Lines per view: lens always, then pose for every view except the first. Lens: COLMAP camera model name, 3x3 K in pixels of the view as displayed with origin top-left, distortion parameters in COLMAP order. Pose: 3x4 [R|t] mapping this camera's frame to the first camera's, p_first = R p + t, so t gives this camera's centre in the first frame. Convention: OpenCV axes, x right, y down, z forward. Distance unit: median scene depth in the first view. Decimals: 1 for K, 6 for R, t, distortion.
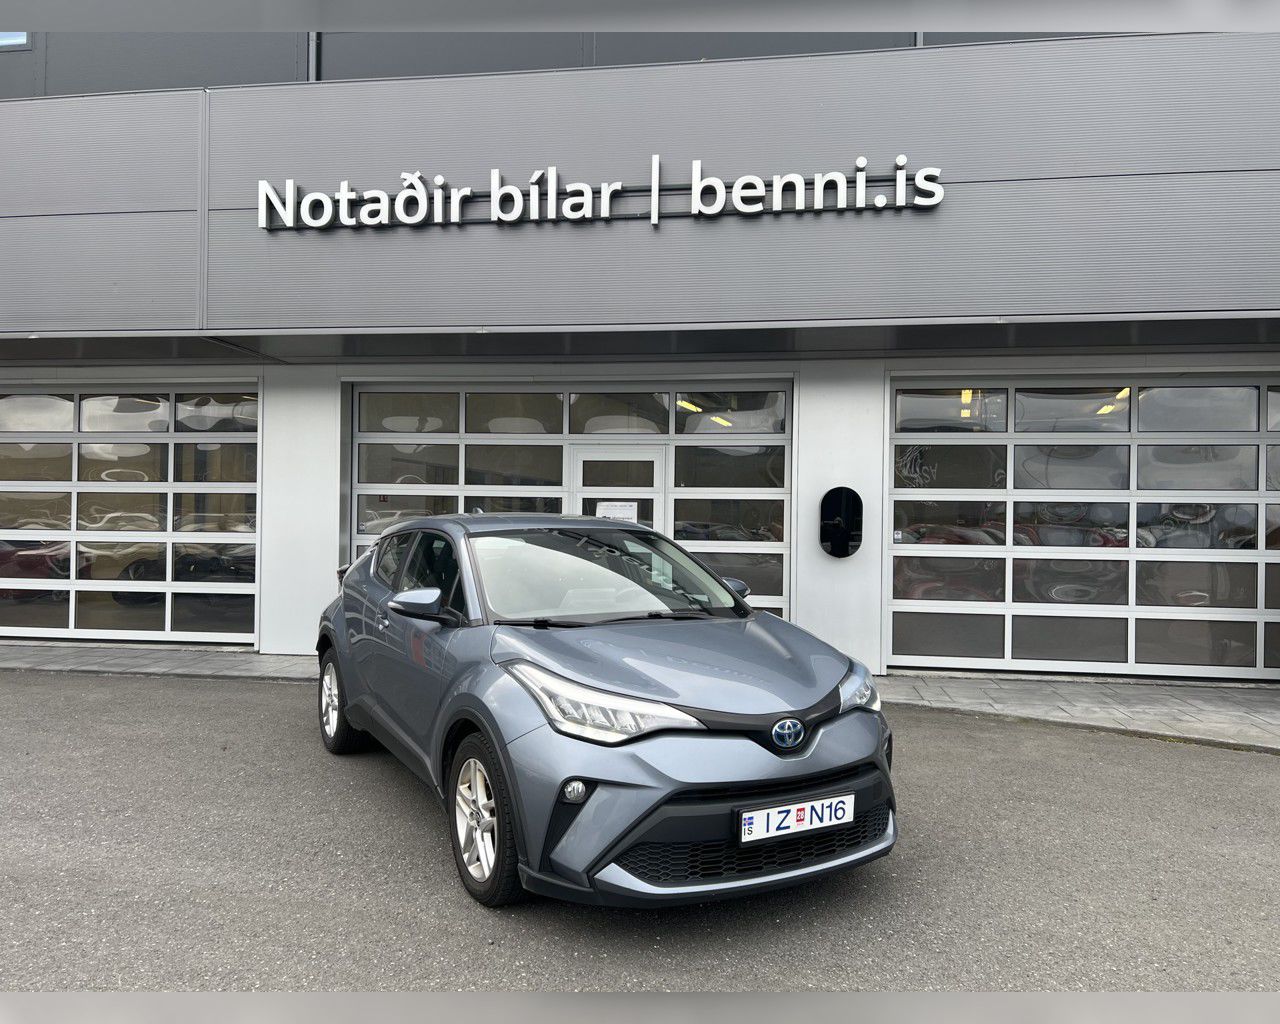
lens RADIAL K [[955.5, 0, 639.1], [0, 955.5, 526.8], [0, 0, 1]] dist [0.066943, -0.074252]
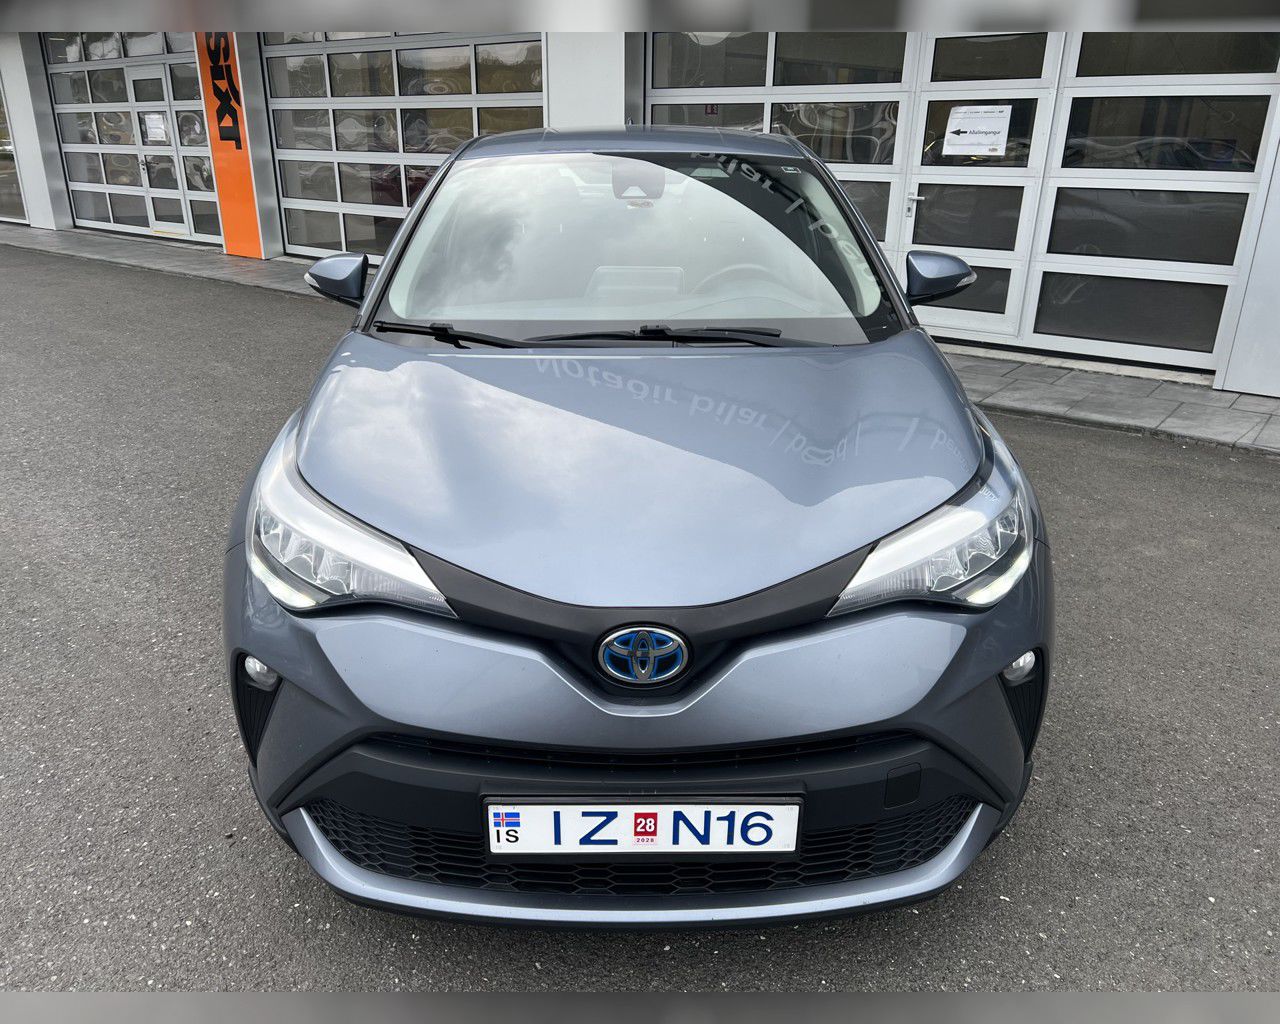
lens RADIAL K [[955.5, 0, 639.1], [0, 955.5, 526.8], [0, 0, 1]] dist [0.066943, -0.074252]
pose [[0.870063, 0.178175, -0.459613, 0.346830], [0.002882, 0.930535, 0.366191, -0.002761], [0.492932, -0.319934, 0.809111, 0.660870]]
